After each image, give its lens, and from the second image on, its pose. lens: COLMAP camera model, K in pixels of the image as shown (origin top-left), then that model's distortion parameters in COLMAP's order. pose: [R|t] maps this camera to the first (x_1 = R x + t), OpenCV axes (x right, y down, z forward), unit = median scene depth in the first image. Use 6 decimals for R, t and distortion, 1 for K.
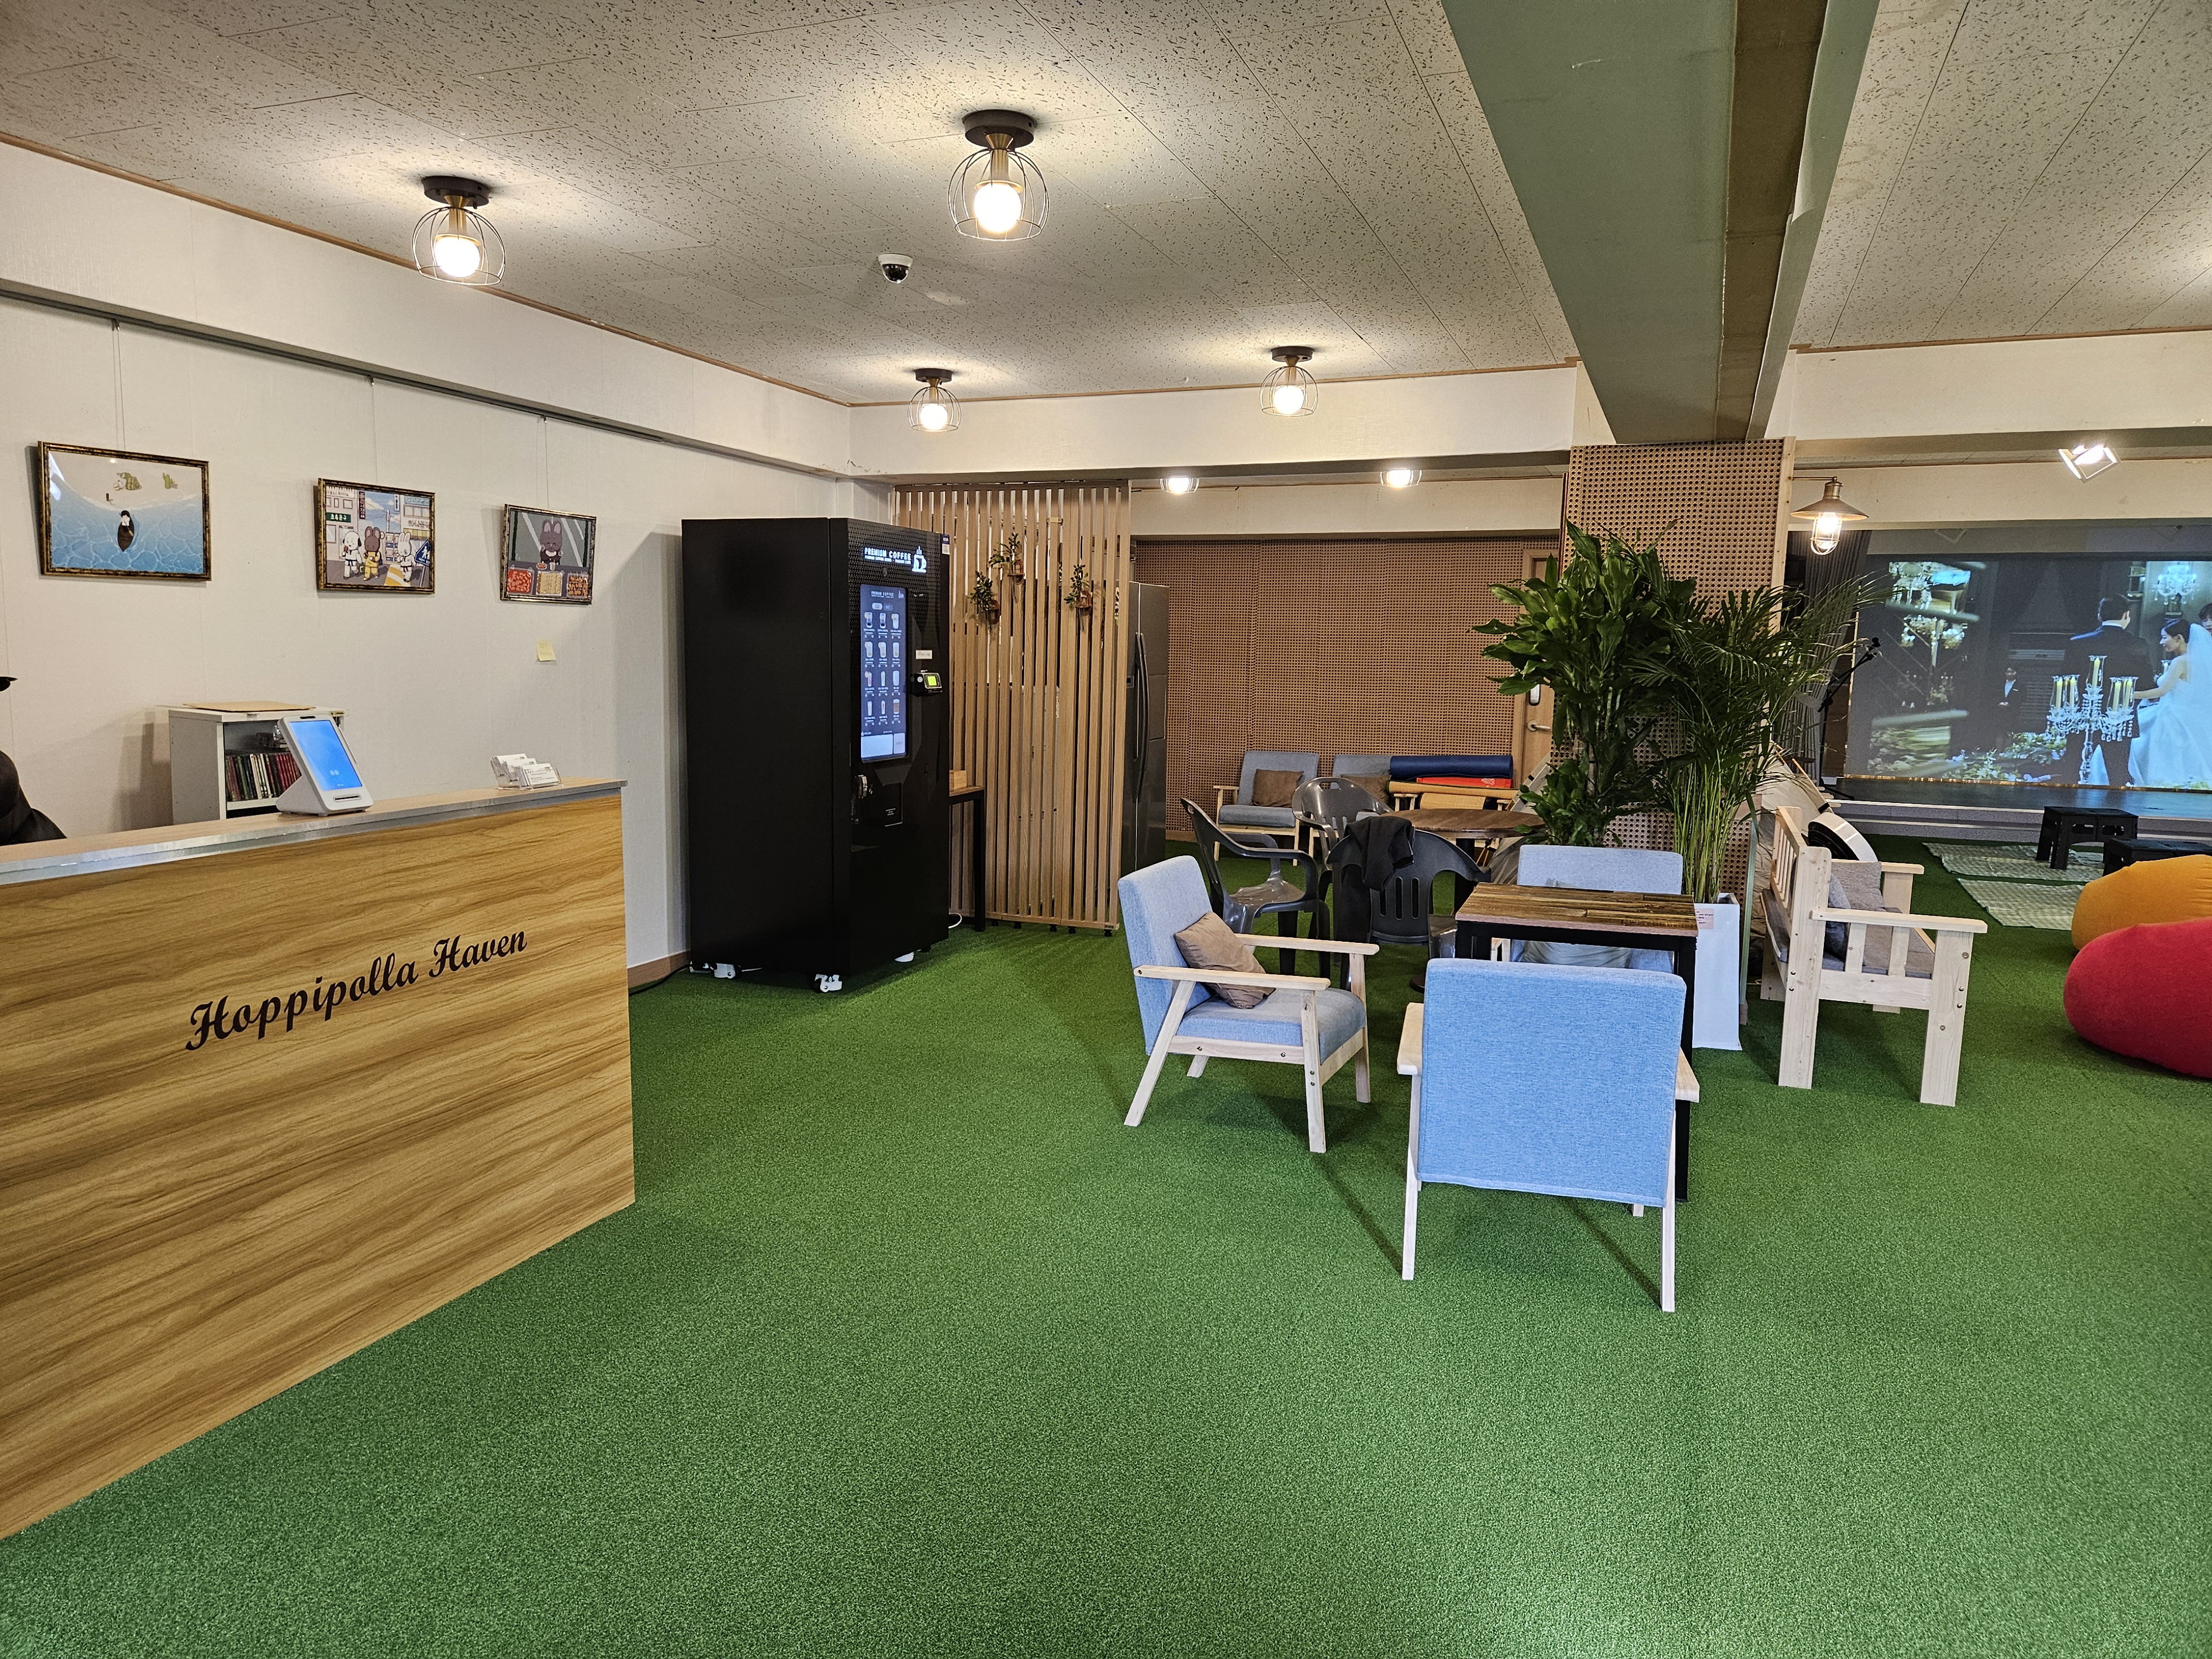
lens RADIAL K [[1465.4, 0, 1106.0], [0, 1465.4, 829.5], [0, 0, 1]] dist [0.072143, -0.056483]
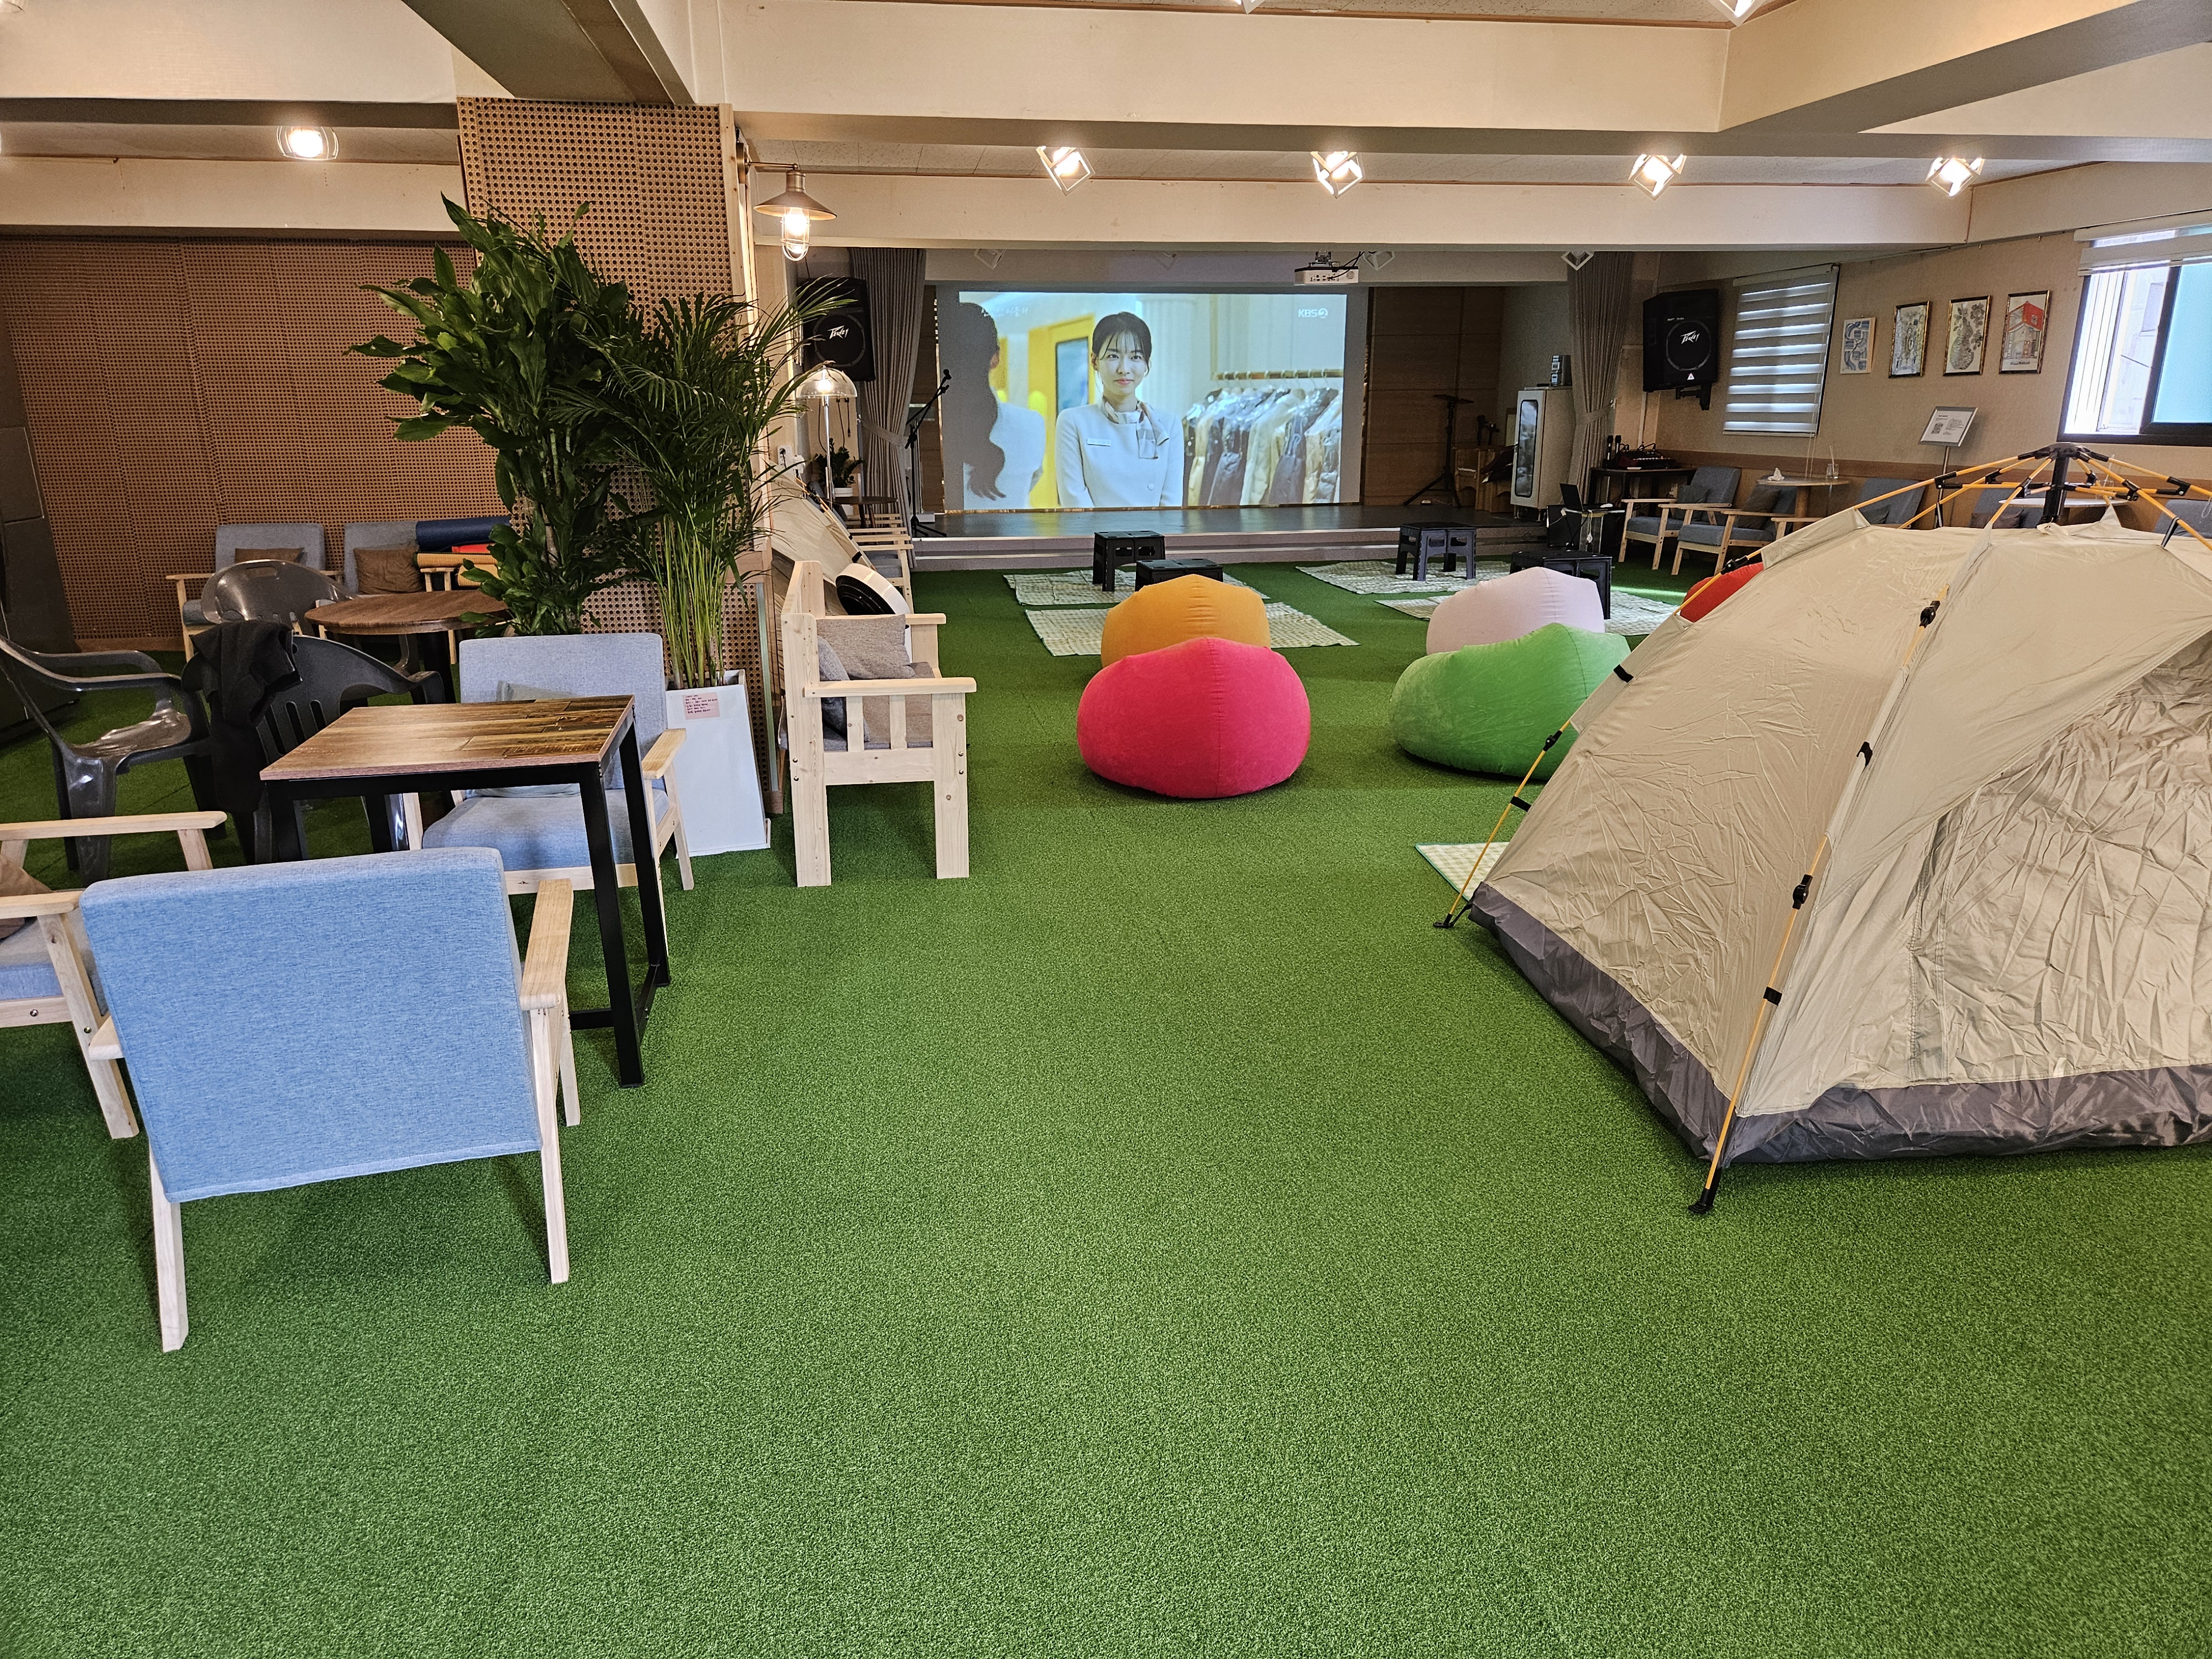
lens RADIAL K [[1465.4, 0, 1106.0], [0, 1465.4, 829.5], [0, 0, 1]] dist [0.072143, -0.056483]
pose [[0.856730, -0.170020, 0.486936, 0.178177], [0.086798, 0.978167, 0.188824, -0.010383], [-0.508409, -0.119506, 0.852783, 0.153037]]
